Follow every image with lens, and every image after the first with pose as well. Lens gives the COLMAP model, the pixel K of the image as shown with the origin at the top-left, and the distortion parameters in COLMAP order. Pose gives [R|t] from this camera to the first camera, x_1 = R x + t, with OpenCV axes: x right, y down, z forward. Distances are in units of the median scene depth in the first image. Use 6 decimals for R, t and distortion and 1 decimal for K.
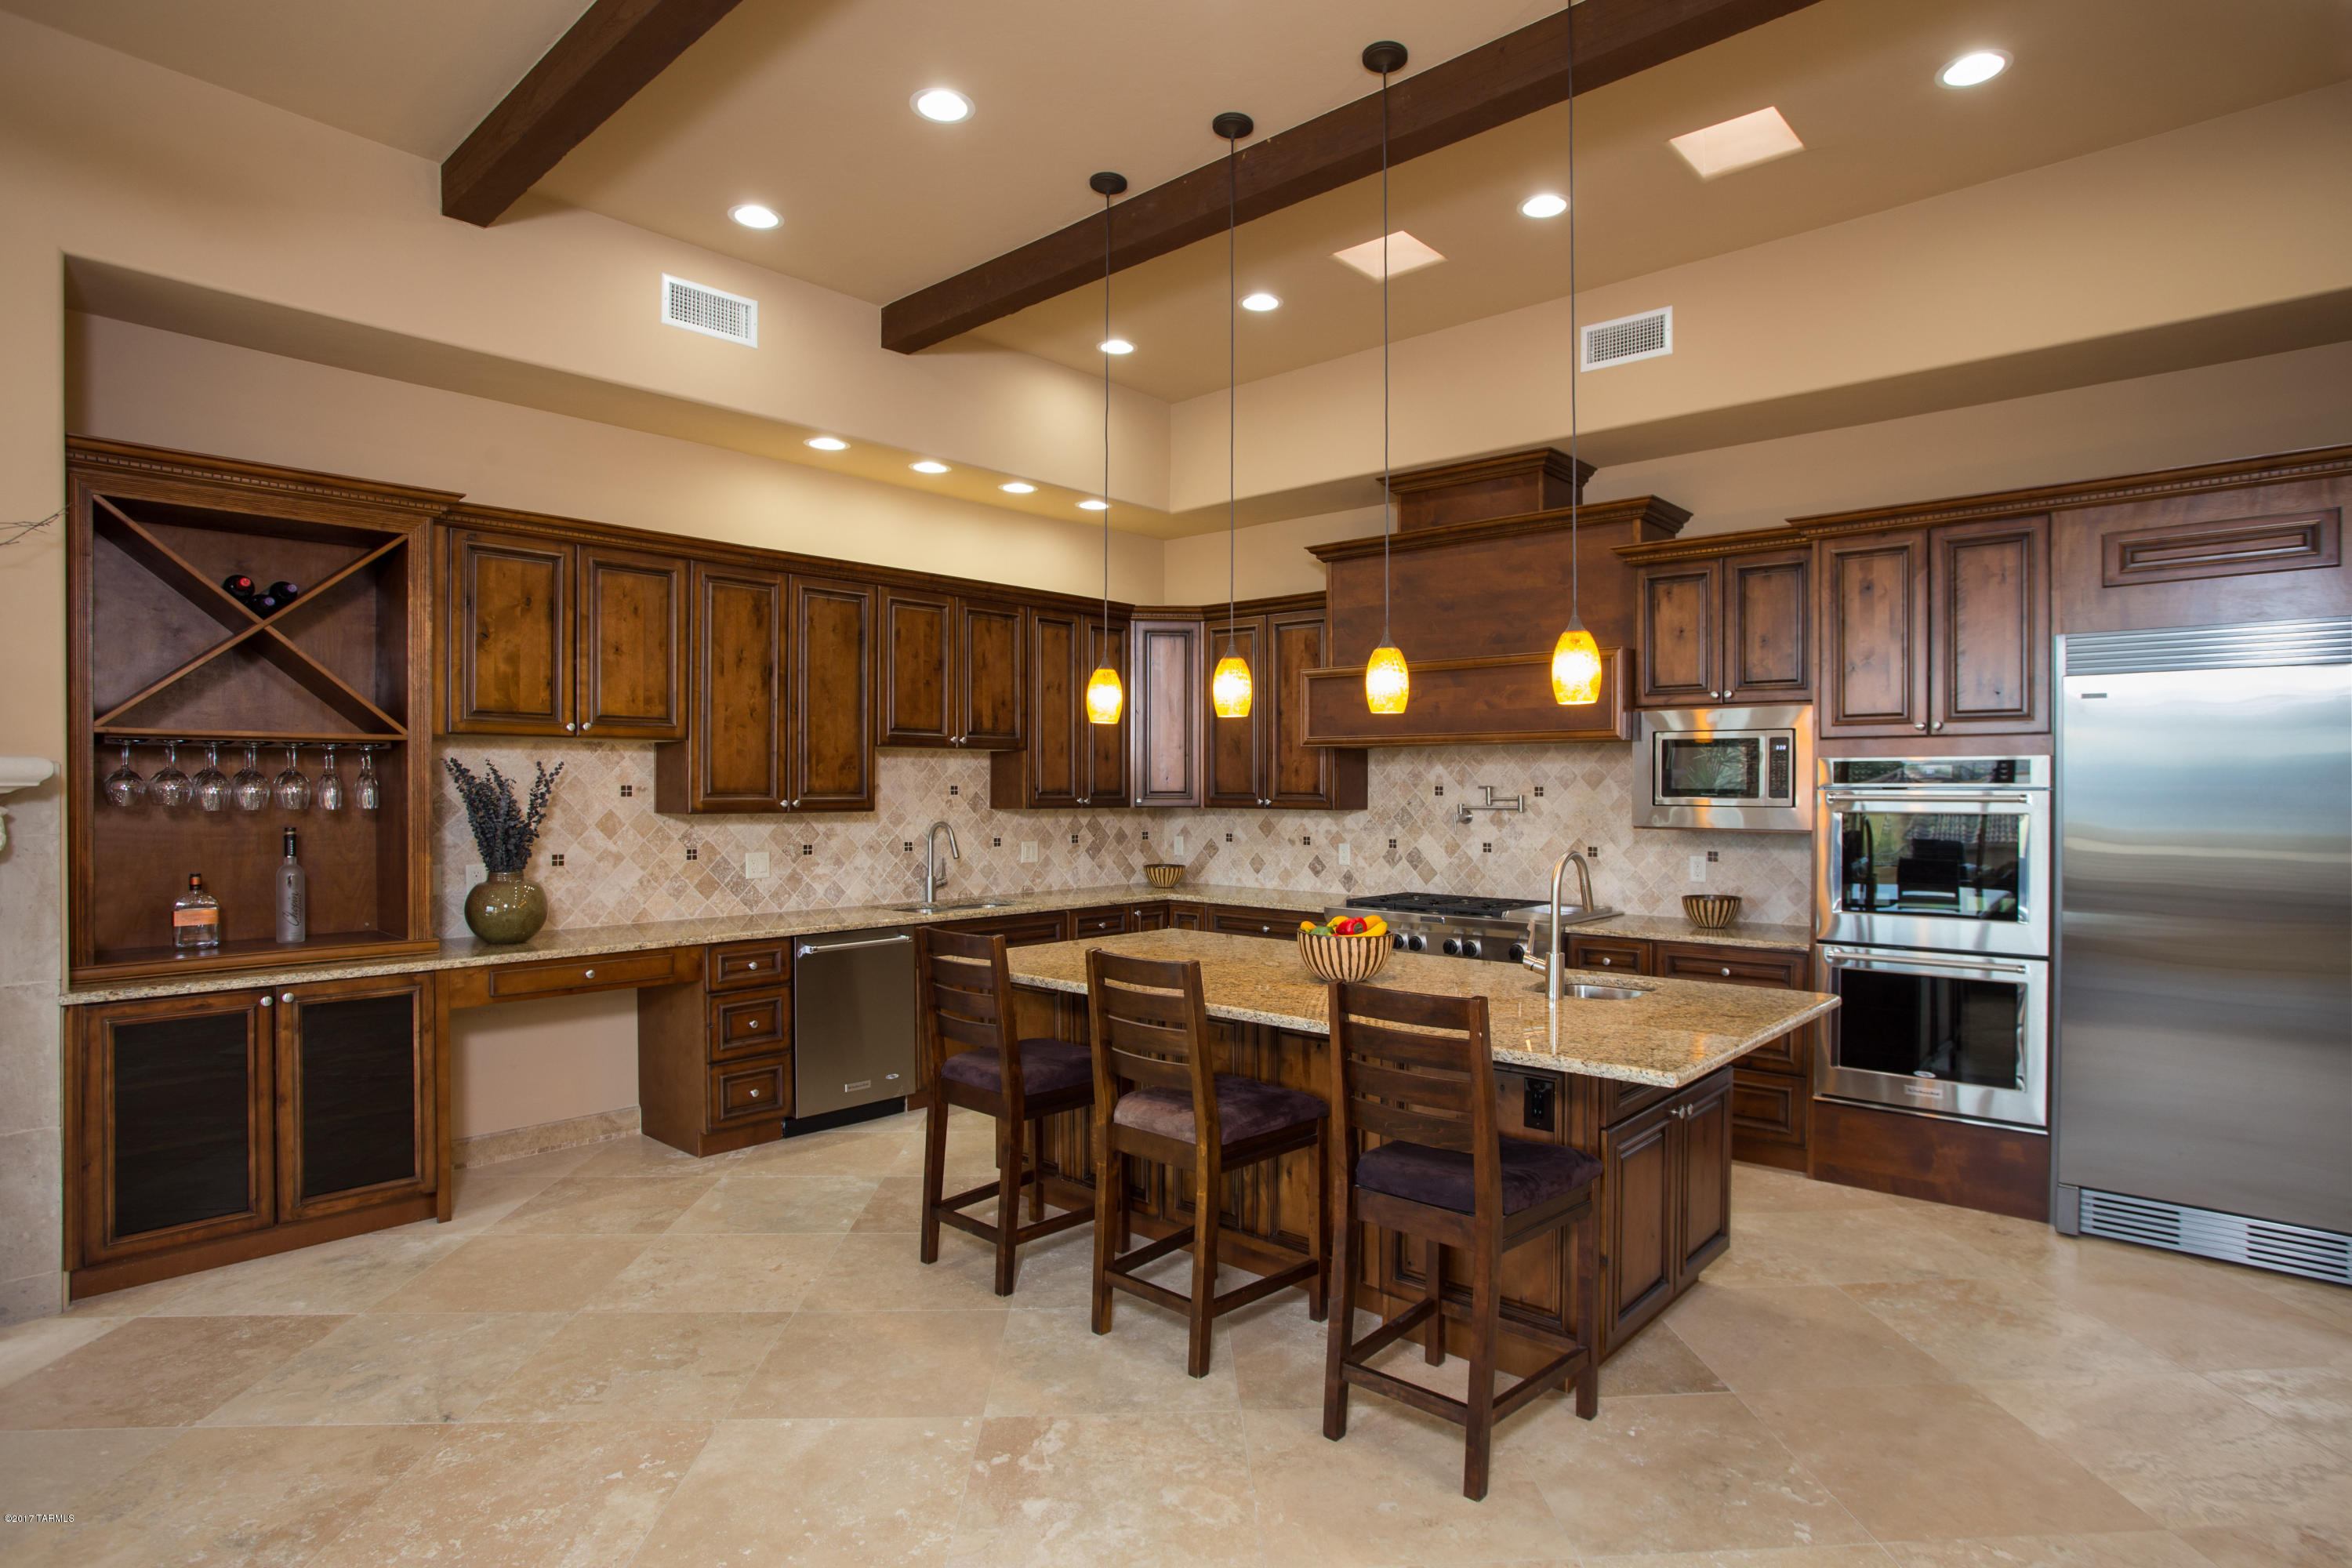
lens RADIAL K [[1225.5, 0, 1224.9], [0, 1225.5, 796.0], [0, 0, 1]] dist [-0.063059, 0.027220]
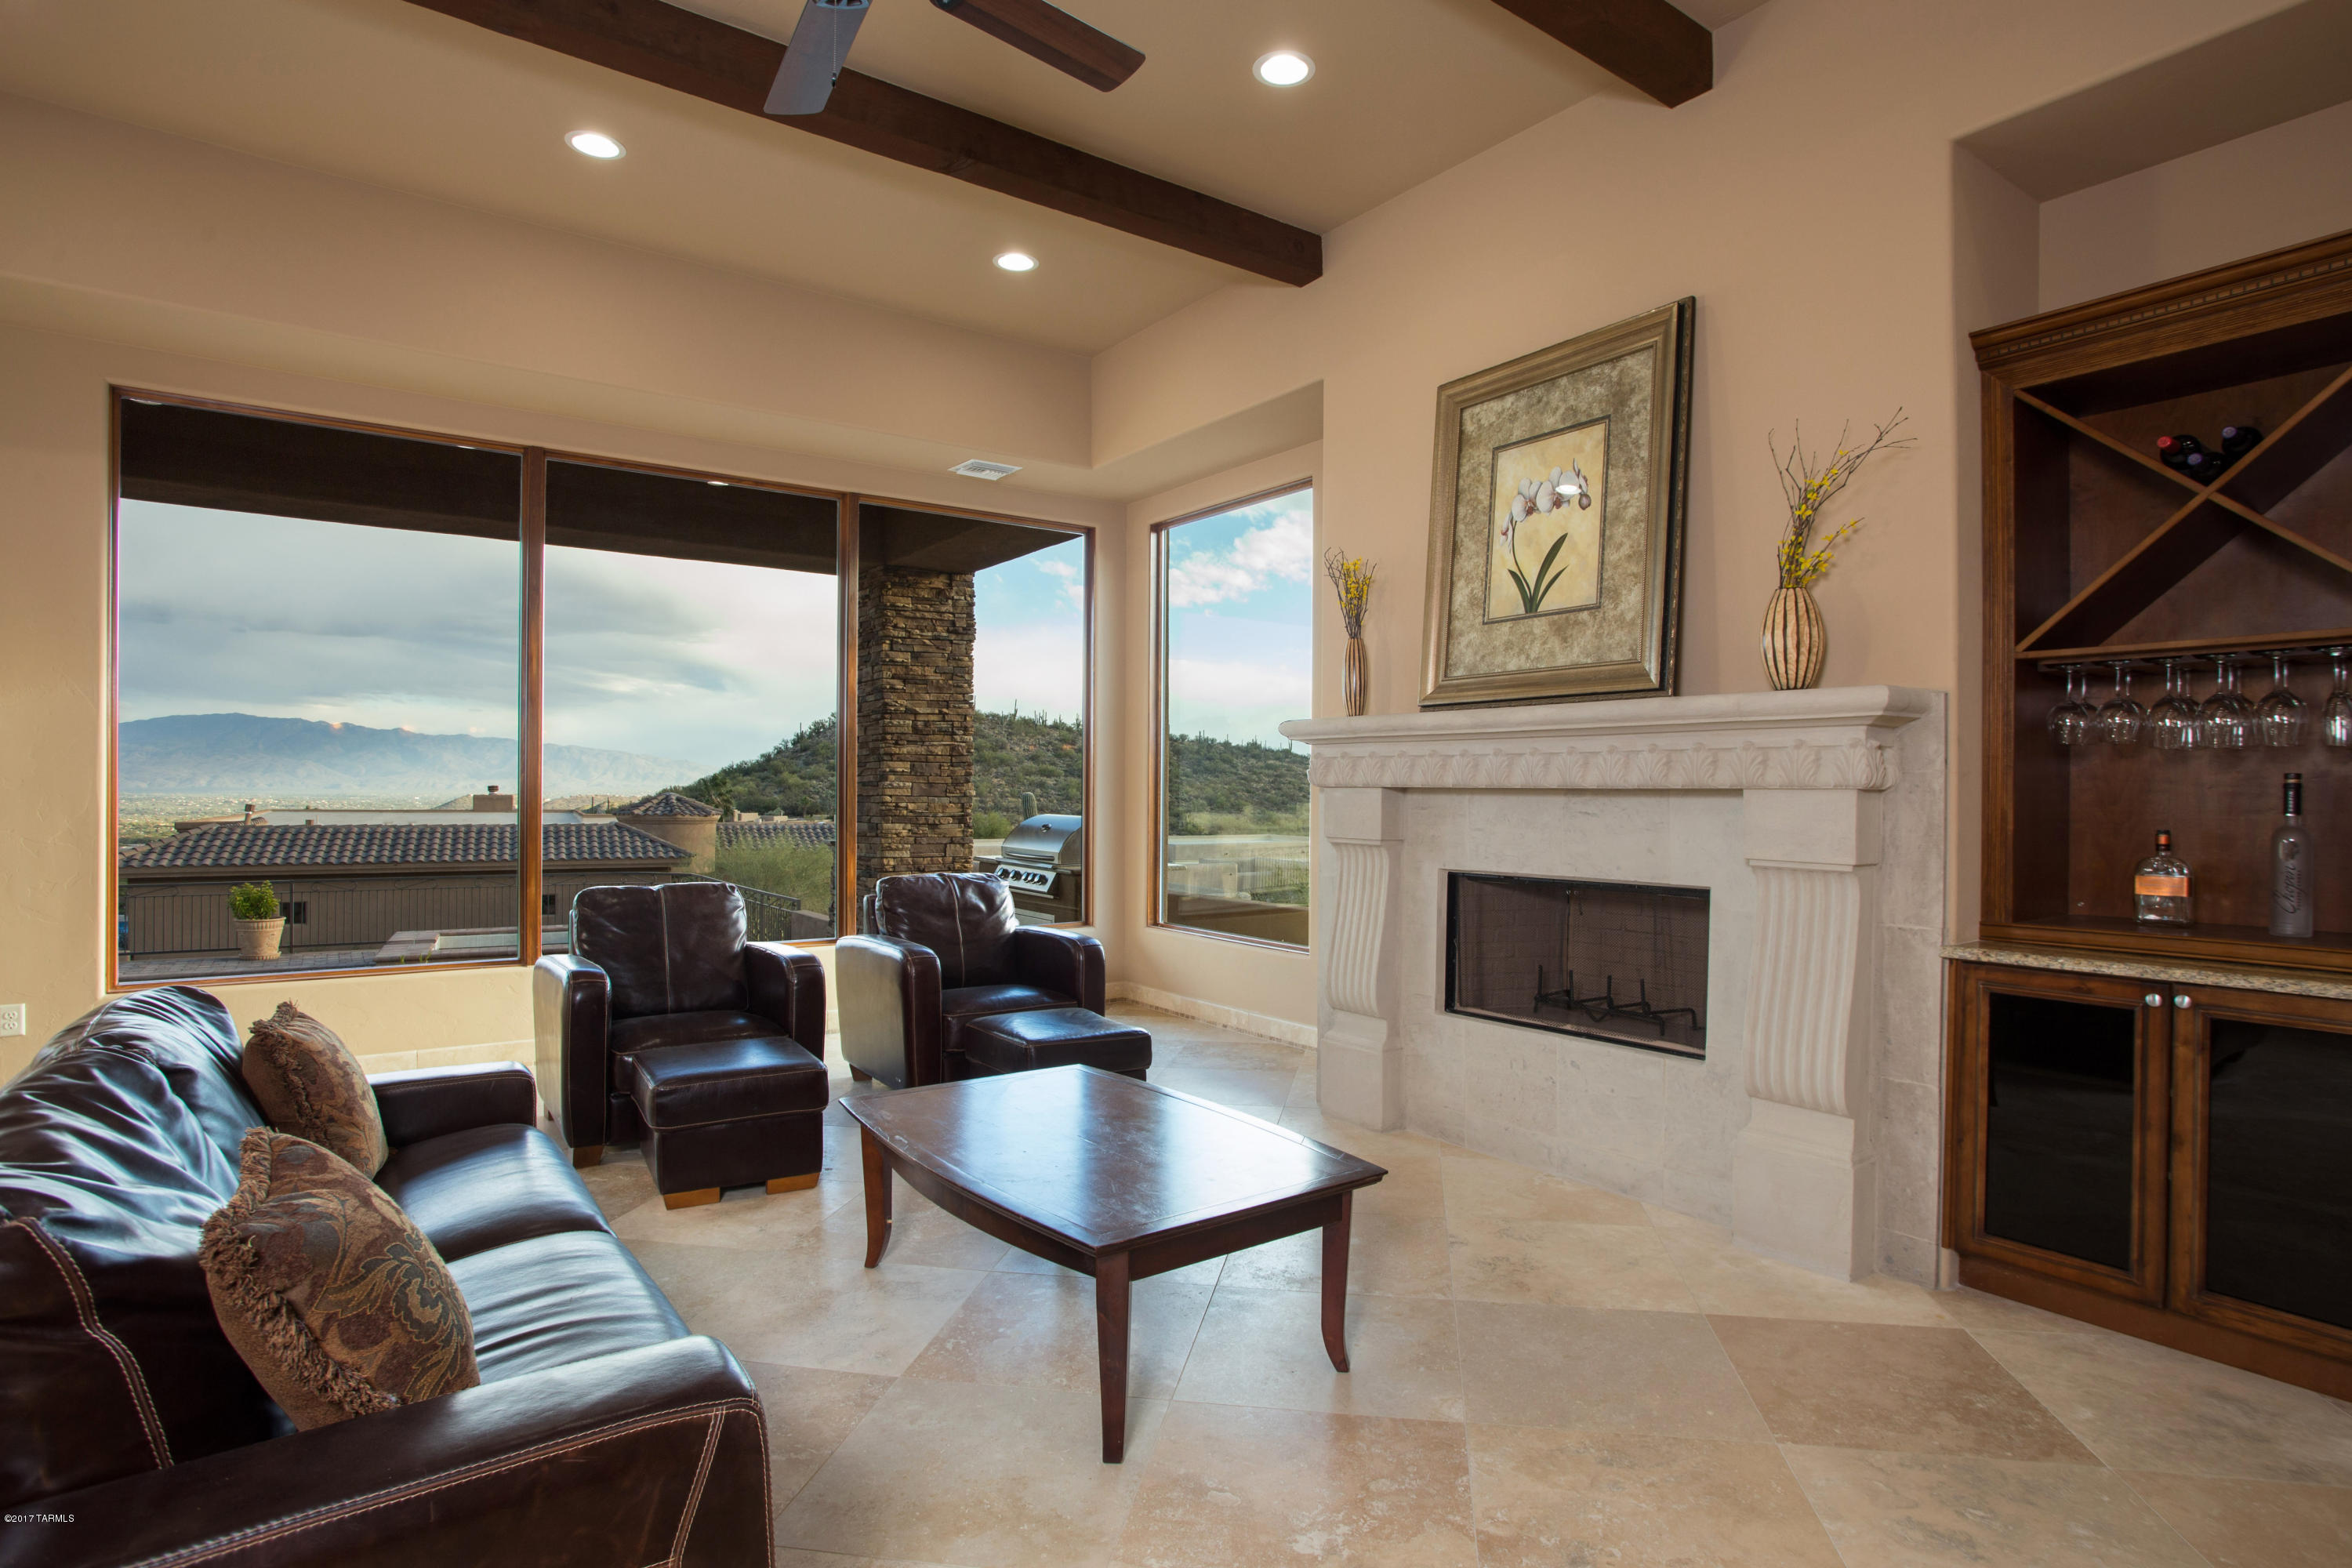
lens RADIAL K [[1225.5, 0, 1191.6], [0, 1225.5, 788.9], [0, 0, 1]] dist [-0.063059, 0.027220]
pose [[-0.227698, -0.000570, -0.973732, 0.039250], [-0.012948, 0.999913, 0.002442, 0.037641], [0.973646, 0.013164, -0.227685, 0.466023]]
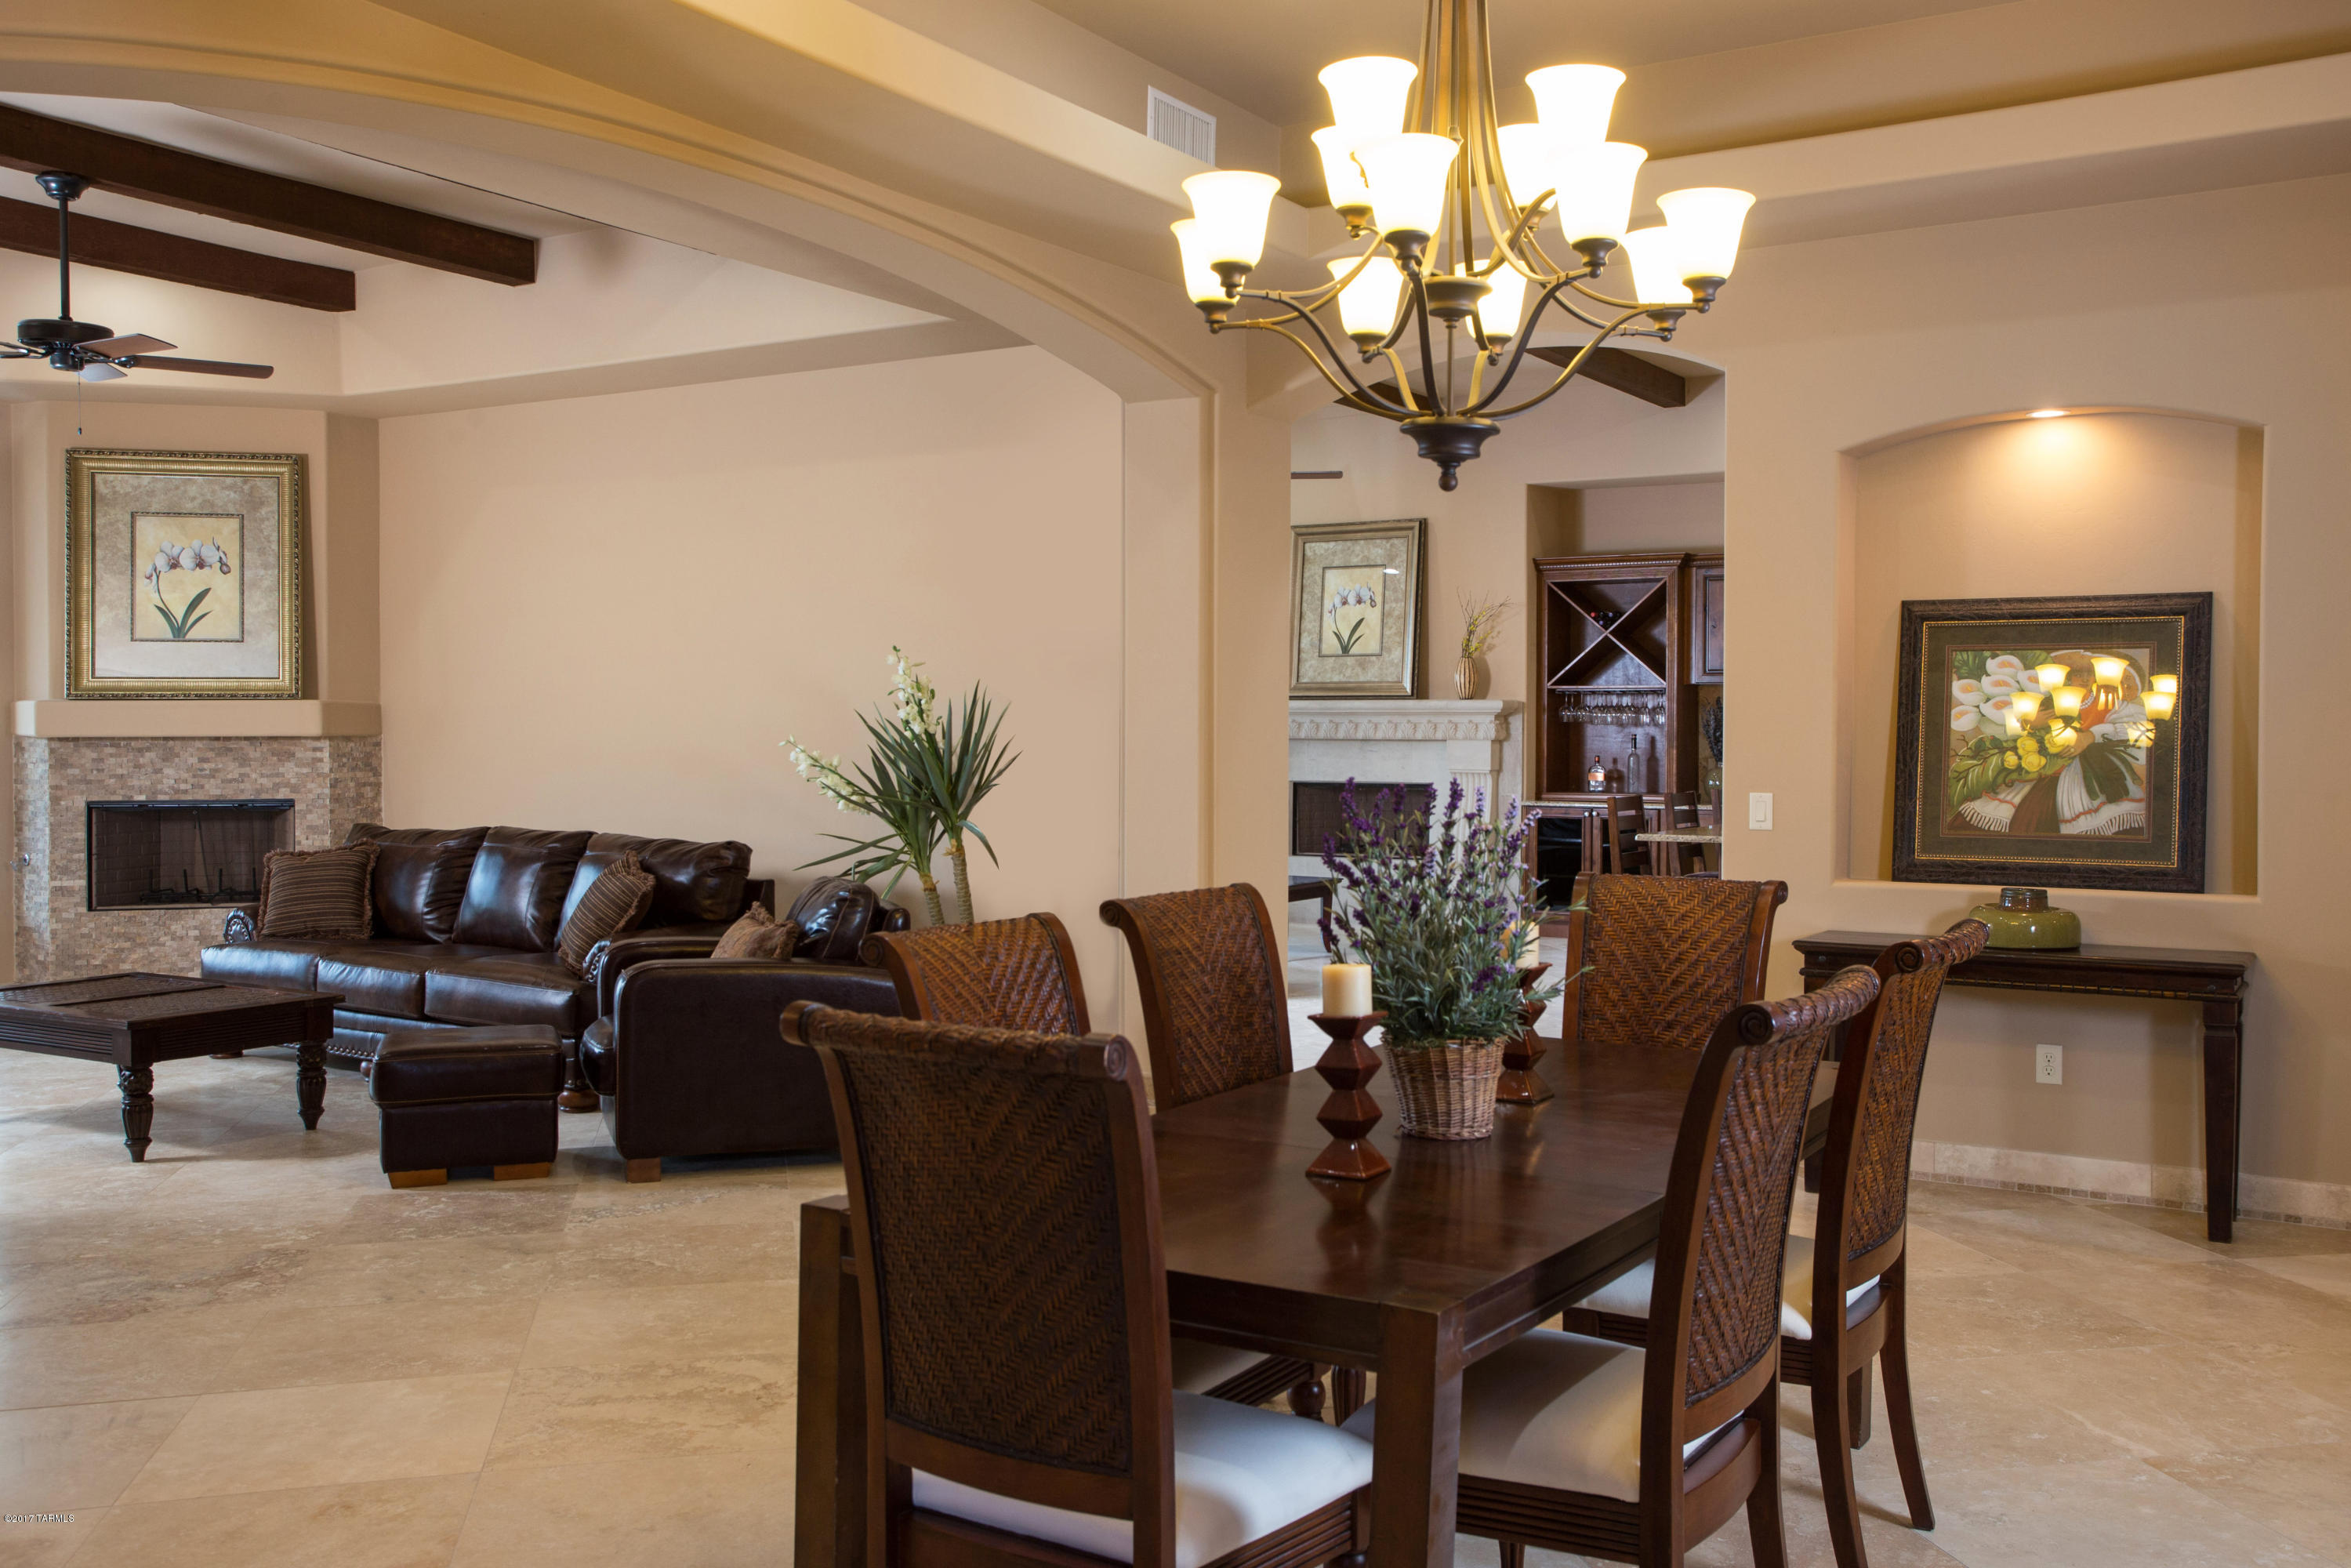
lens RADIAL K [[2033.3, 0, 1195.1], [0, 2033.3, 771.7], [0, 0, 1]] dist [0.028281, 0.020322]
pose [[0.155465, 0.020369, -0.987631, 2.095354], [-0.010872, 0.999762, 0.018908, 0.029840], [0.987782, 0.007798, 0.155650, -0.191441]]
